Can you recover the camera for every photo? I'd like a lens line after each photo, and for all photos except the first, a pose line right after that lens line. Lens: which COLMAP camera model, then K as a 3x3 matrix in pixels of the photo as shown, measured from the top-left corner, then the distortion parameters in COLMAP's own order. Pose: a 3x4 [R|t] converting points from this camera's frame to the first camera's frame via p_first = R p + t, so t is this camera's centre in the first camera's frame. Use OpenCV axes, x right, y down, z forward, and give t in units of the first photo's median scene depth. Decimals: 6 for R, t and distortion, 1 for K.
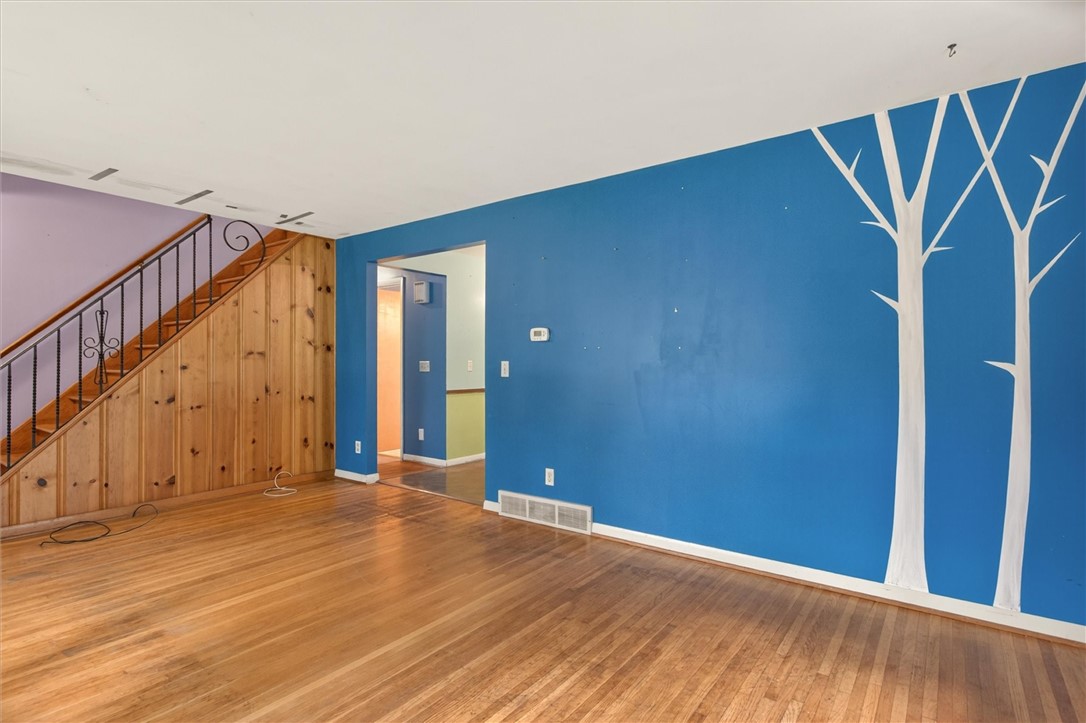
lens RADIAL K [[554.4, 0, 543.0], [0, 554.4, 361.5], [0, 0, 1]] dist [-0.004839, -0.000171]
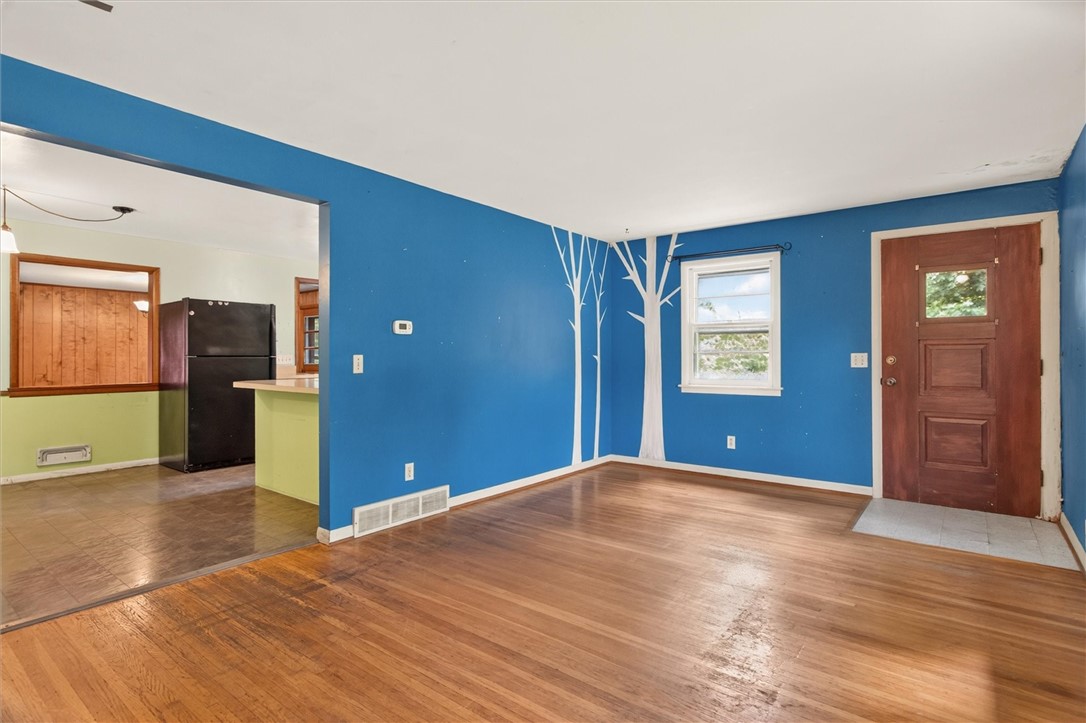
lens RADIAL K [[539.5, 0, 543.1], [0, 539.5, 347.0], [0, 0, 1]] dist [-0.000152, 0.000110]
pose [[0.023378, 0.010613, 0.999670, -1.031973], [-0.002850, 0.999940, -0.010549, -0.005982], [-0.999723, -0.002603, 0.023407, 0.804966]]
